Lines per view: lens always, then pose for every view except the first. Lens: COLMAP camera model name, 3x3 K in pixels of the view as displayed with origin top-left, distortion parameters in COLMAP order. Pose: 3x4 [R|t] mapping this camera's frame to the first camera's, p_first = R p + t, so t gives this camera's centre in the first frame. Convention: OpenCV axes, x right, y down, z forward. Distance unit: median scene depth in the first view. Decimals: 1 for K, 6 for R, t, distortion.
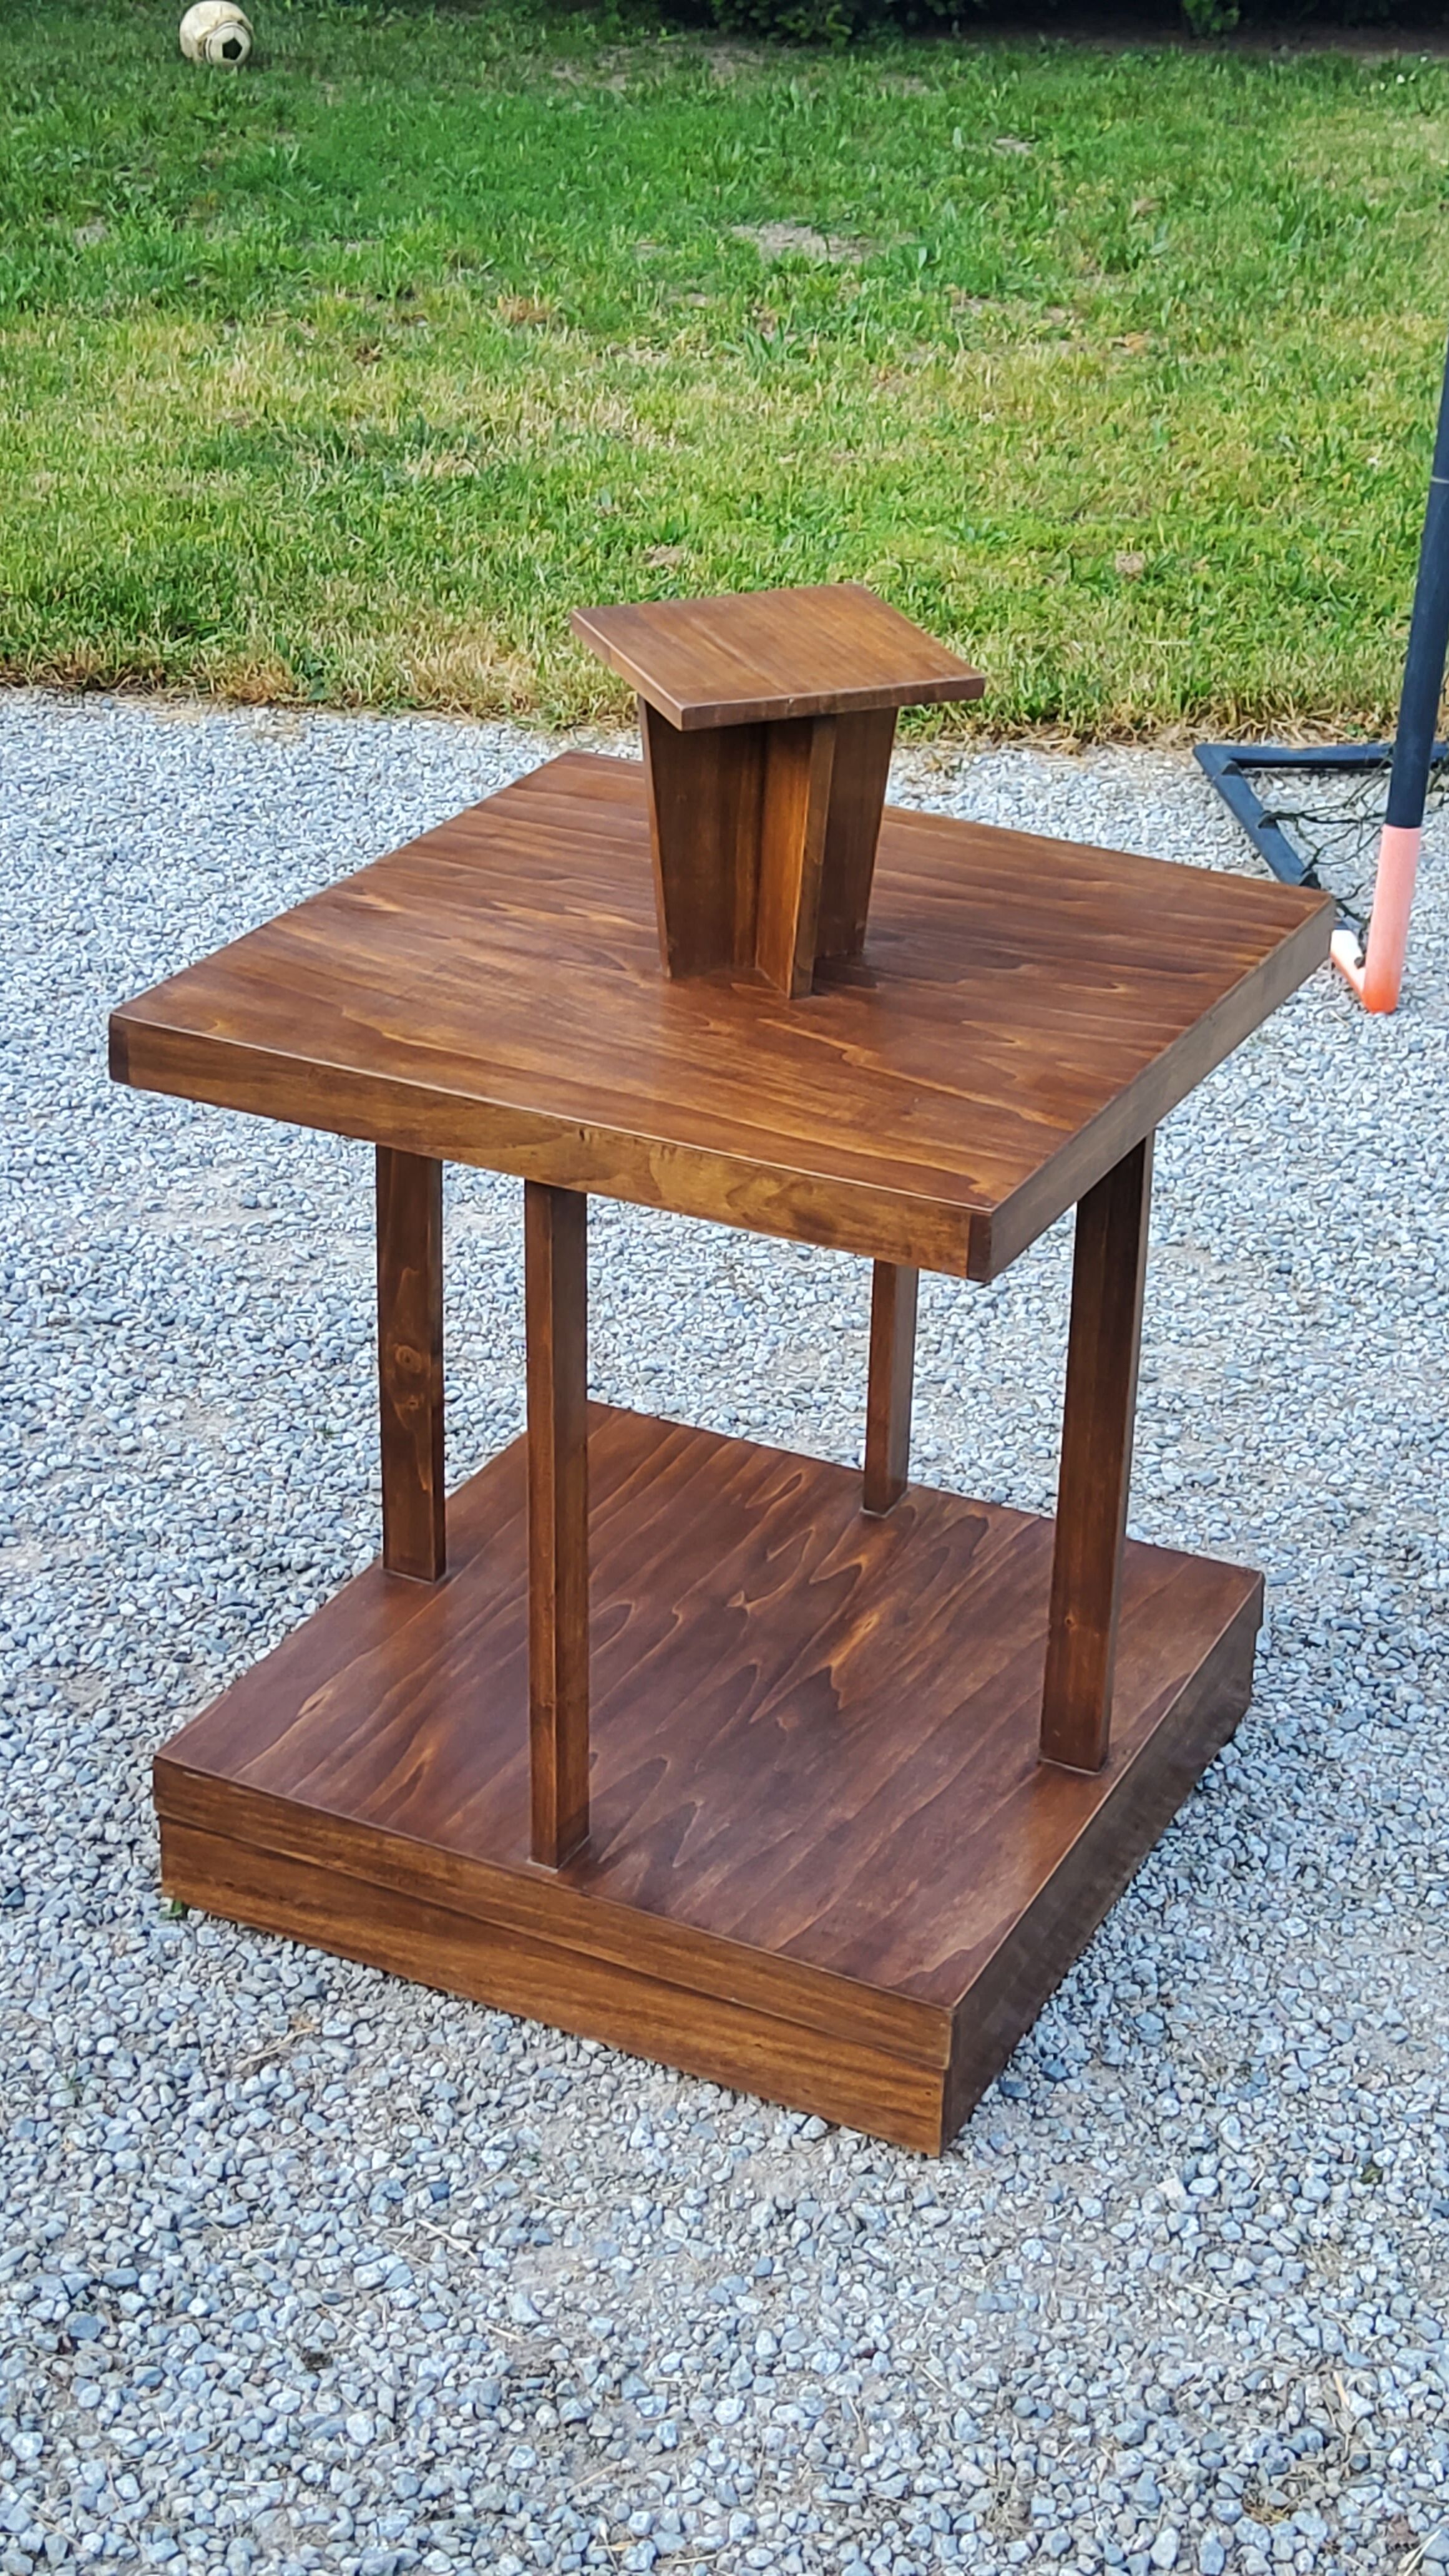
lens RADIAL K [[3833.9, 0, 740.8], [0, 3833.9, 1263.2], [0, 0, 1]] dist [0.109422, 0.000000]
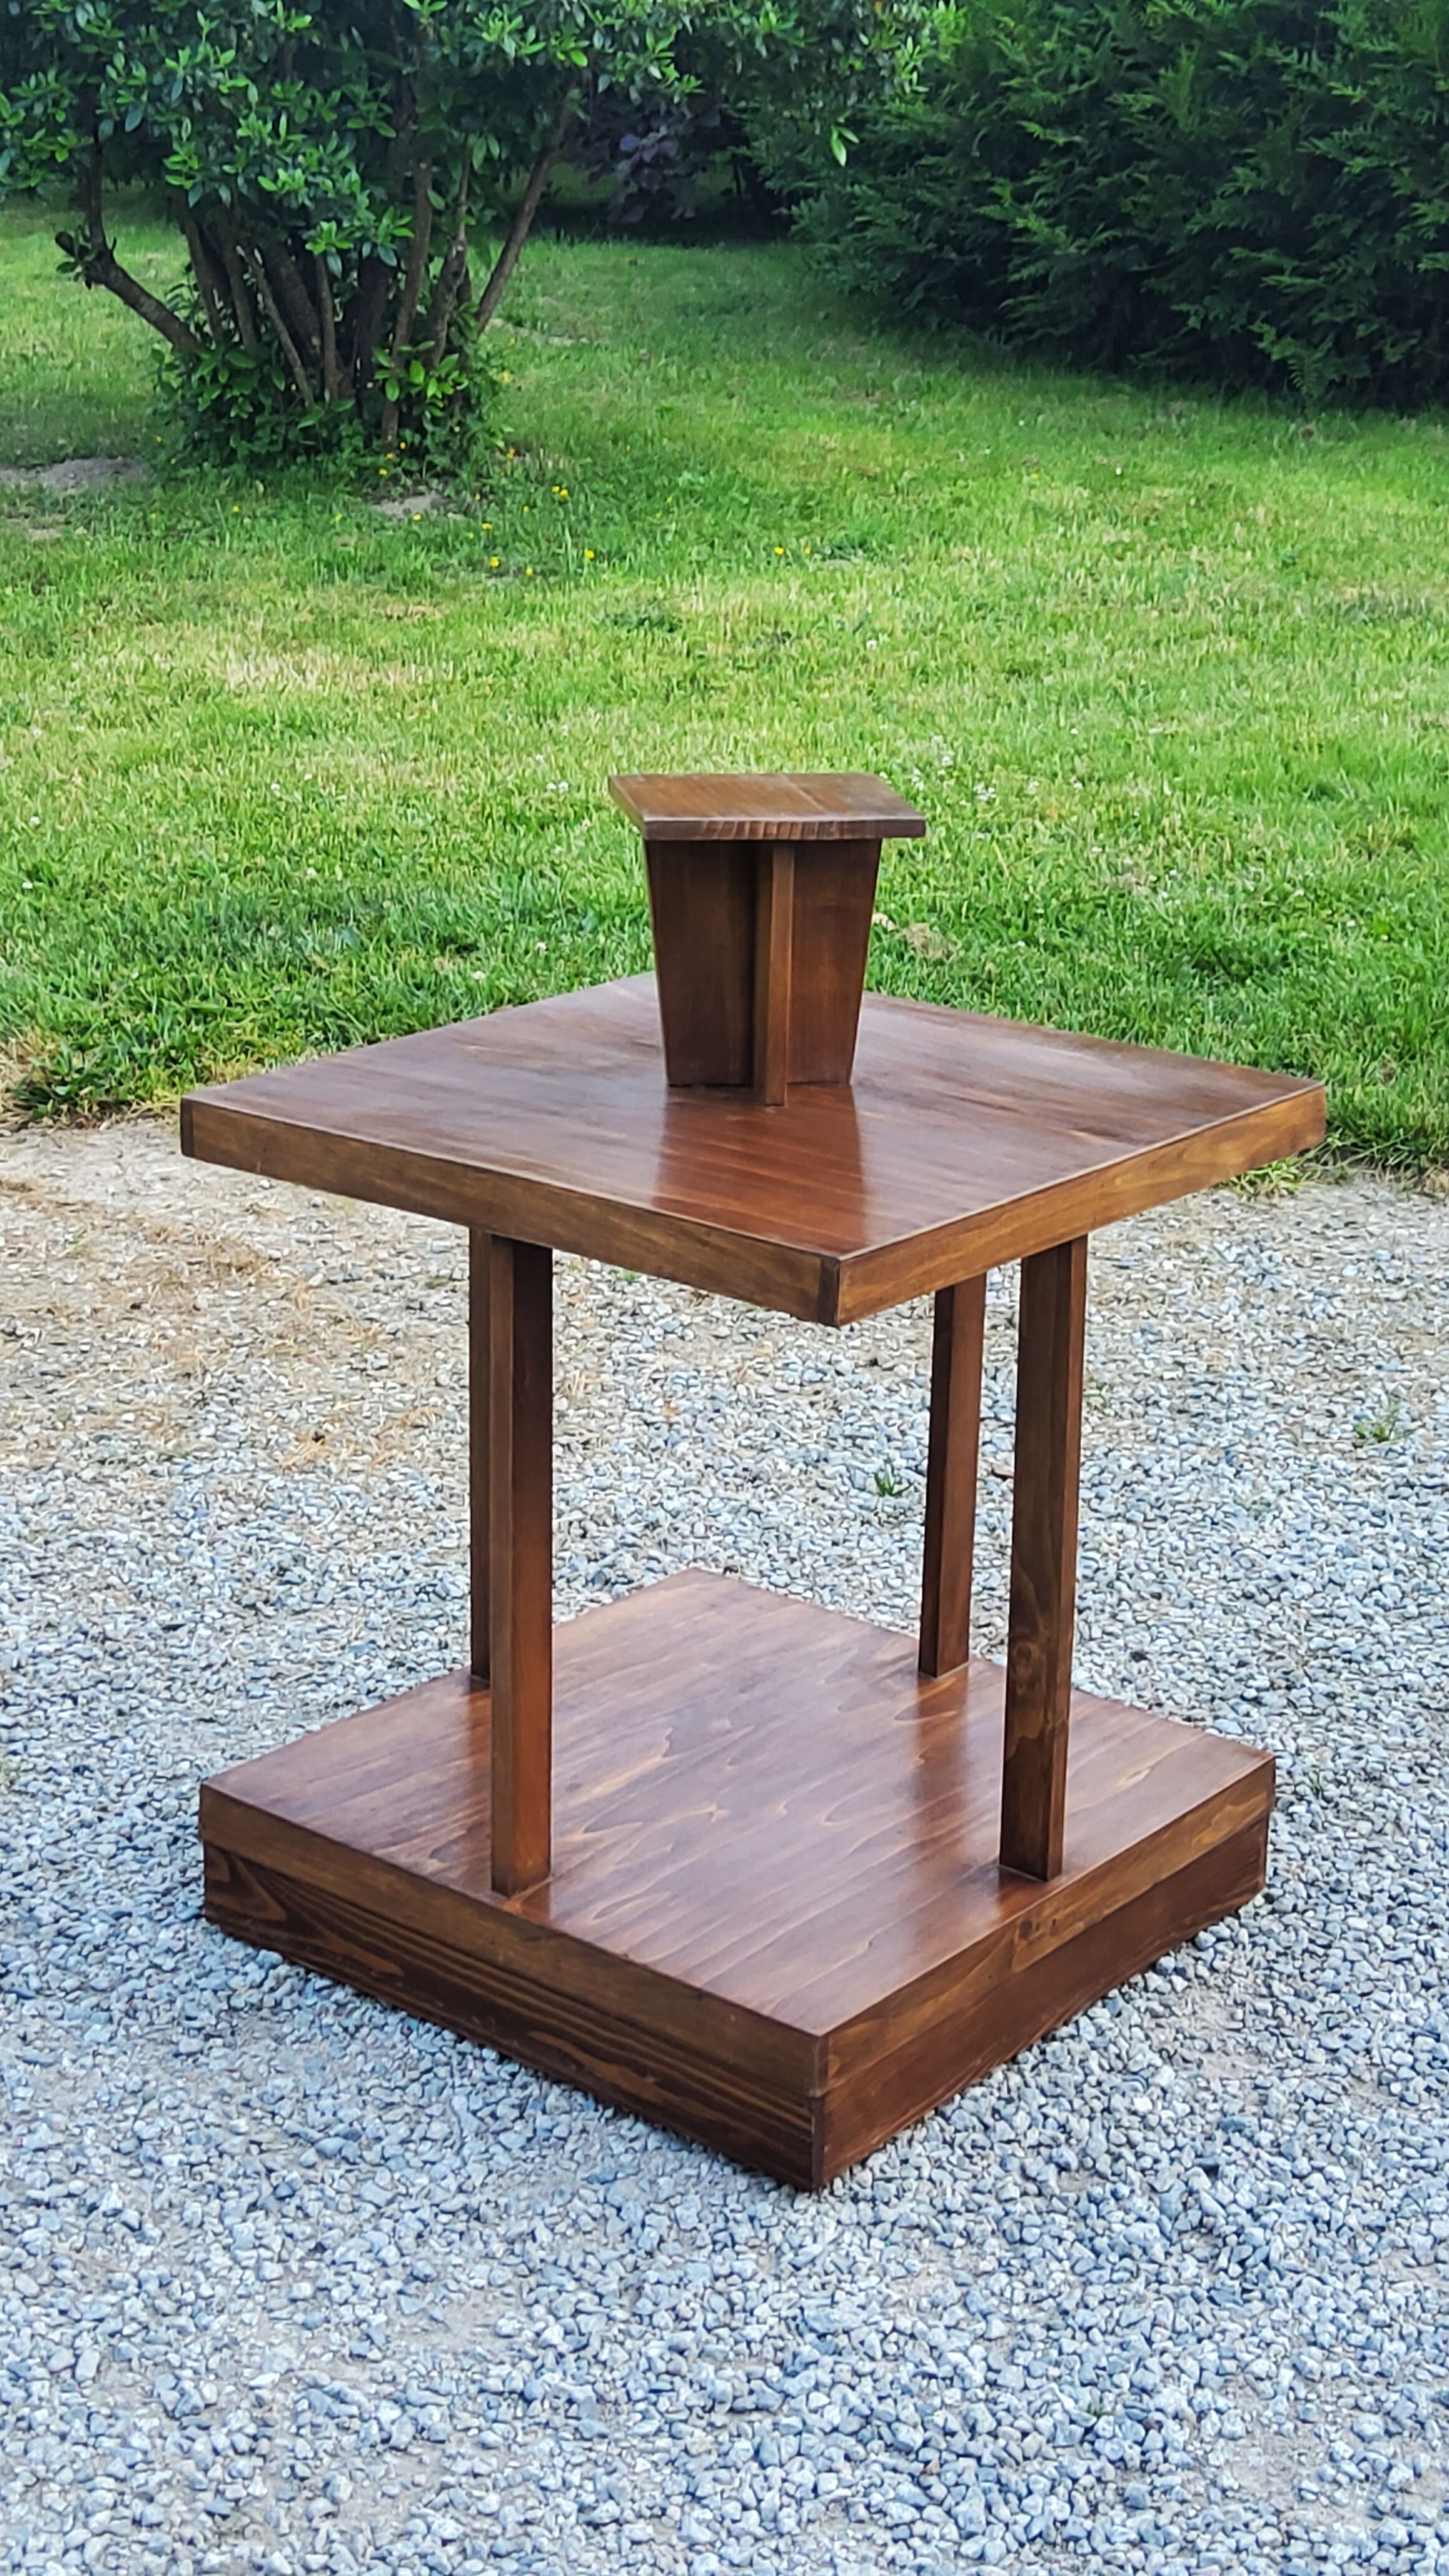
lens RADIAL K [[3833.9, 0, 734.7], [0, 3833.9, 1290.1], [0, 0, 1]] dist [0.109422, 0.000000]
pose [[-0.975699, -0.108619, 0.190299, -0.201001], [0.054444, 0.721070, 0.690720, -0.786139], [-0.212244, 0.684296, -0.697633, 1.764752]]
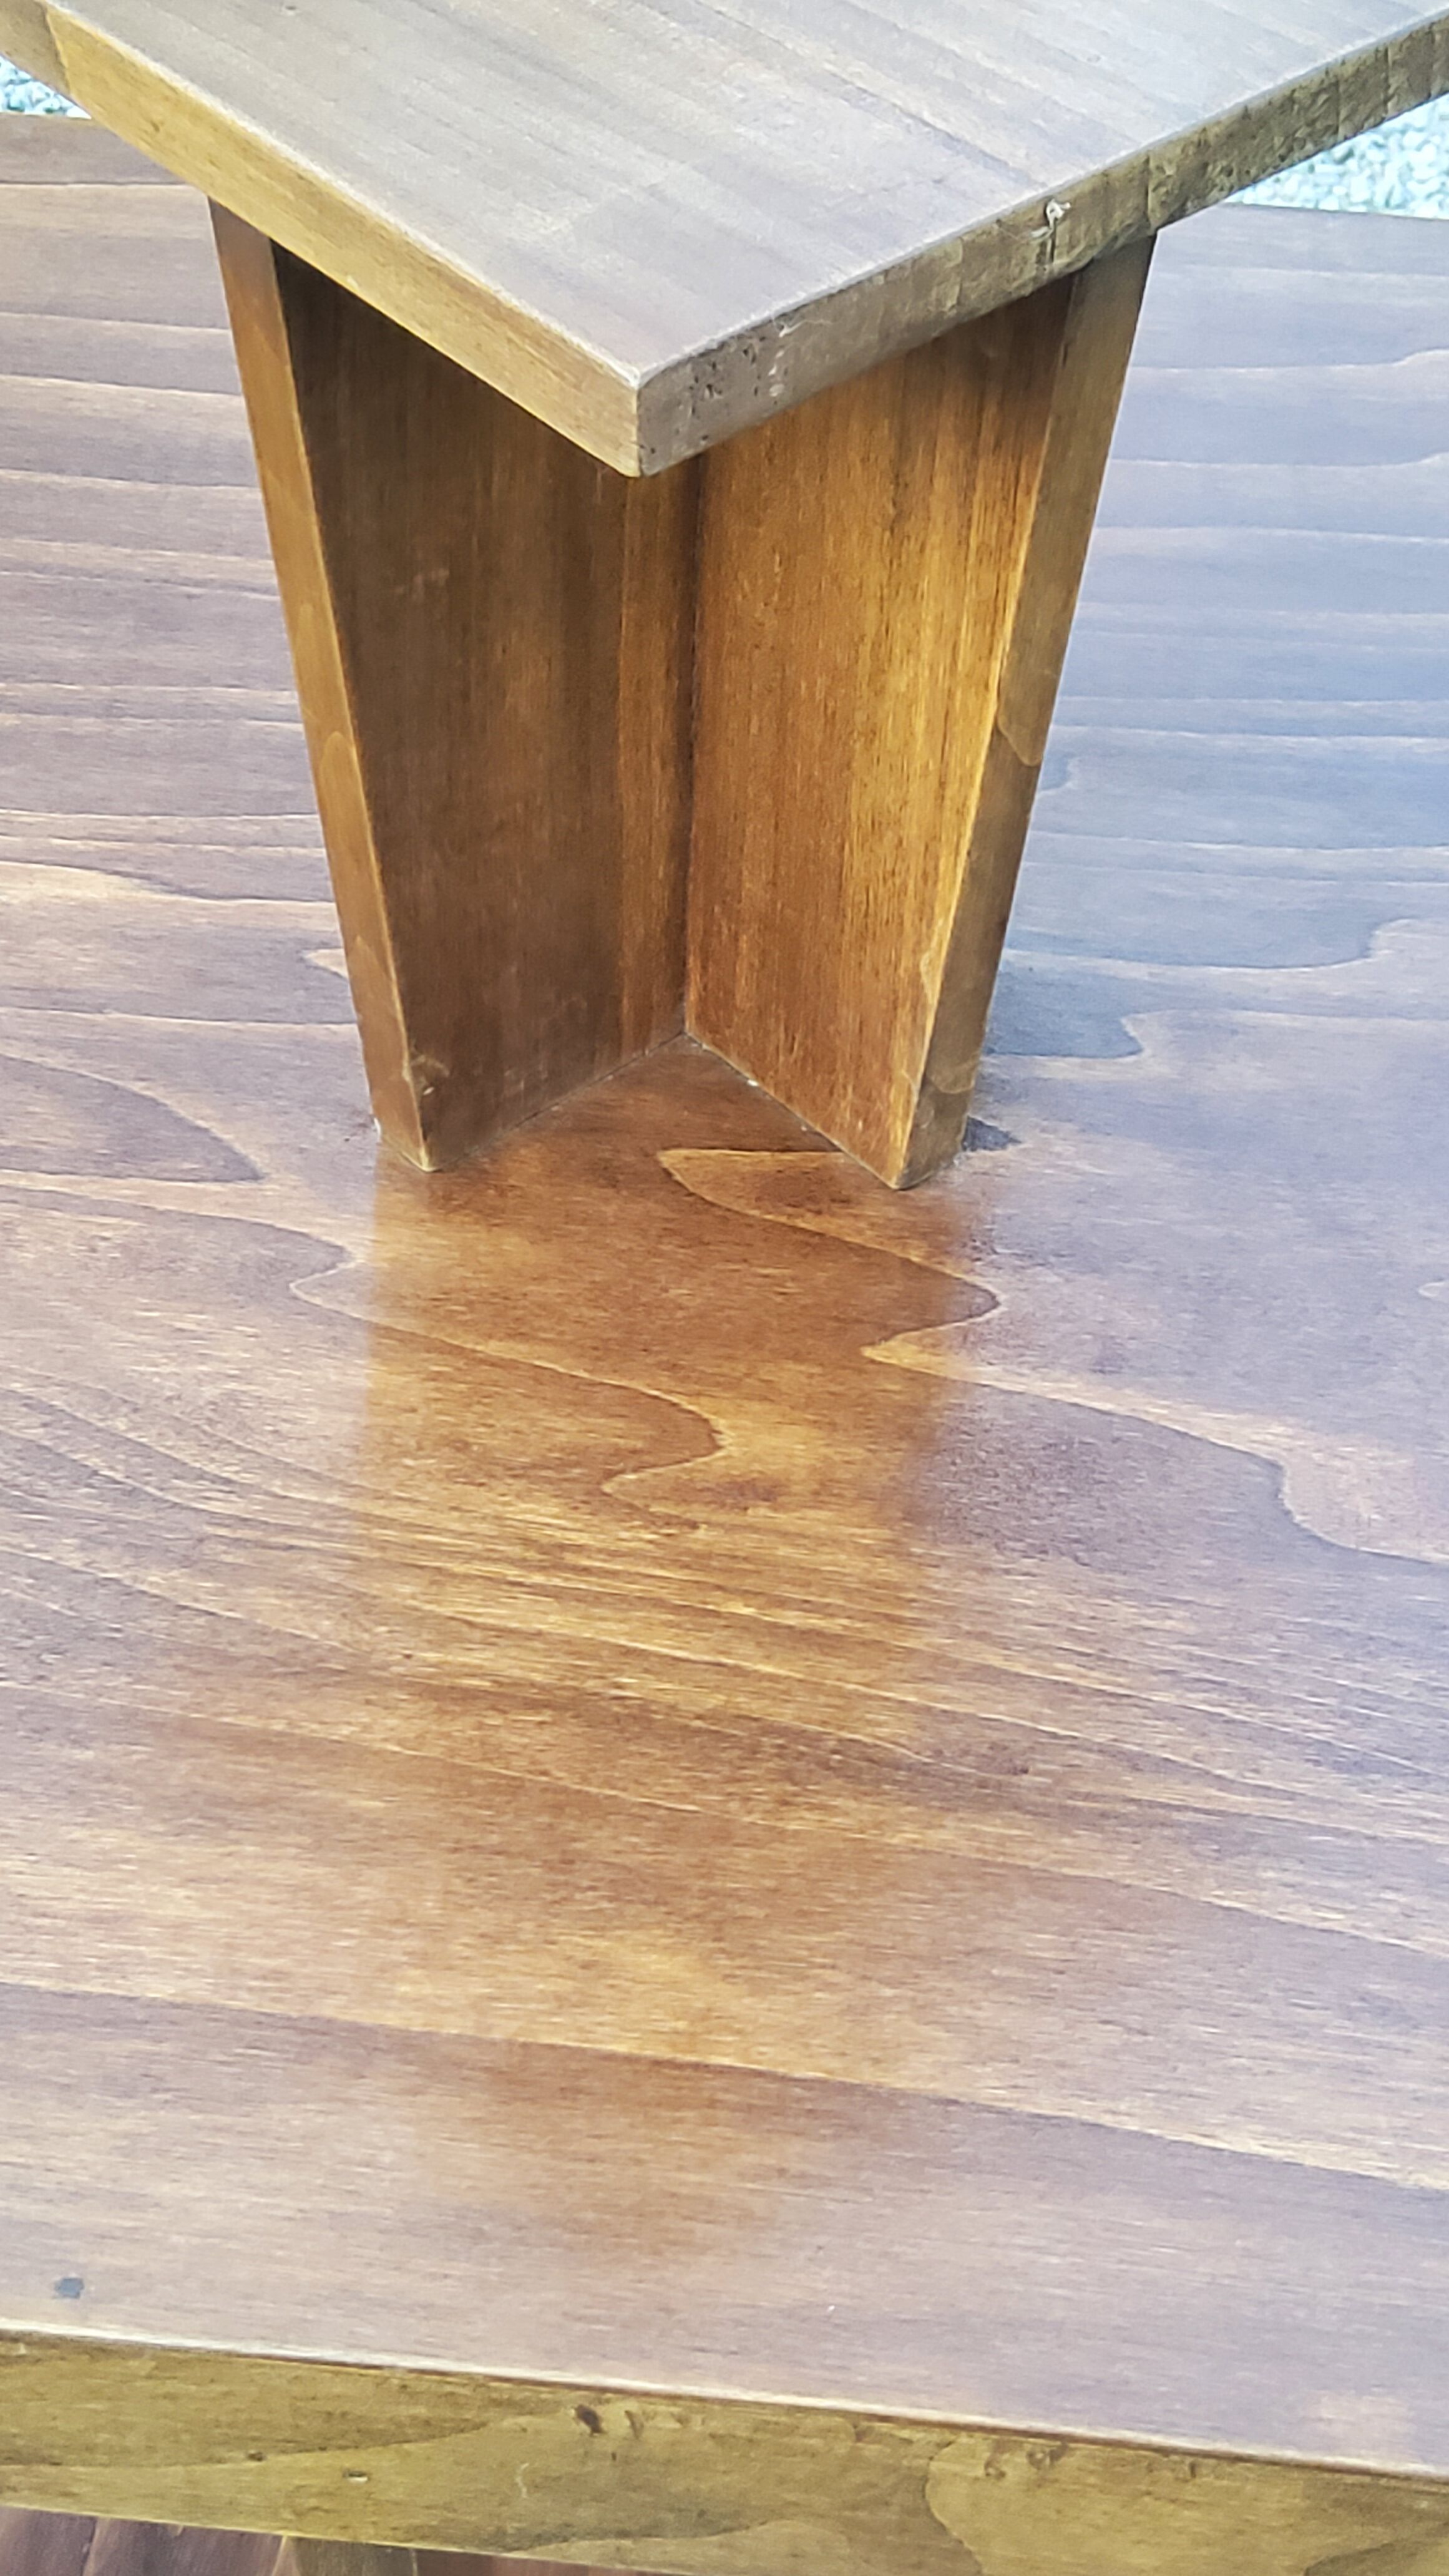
lens RADIAL K [[3833.9, 0, 759.7], [0, 3833.9, 1294.5], [0, 0, 1]] dist [0.109422, 0.000000]
pose [[0.939540, -0.241423, 0.242858, -0.061974], [0.154507, 0.931771, 0.328527, -0.145452], [-0.305602, -0.271141, 0.912738, 0.704565]]
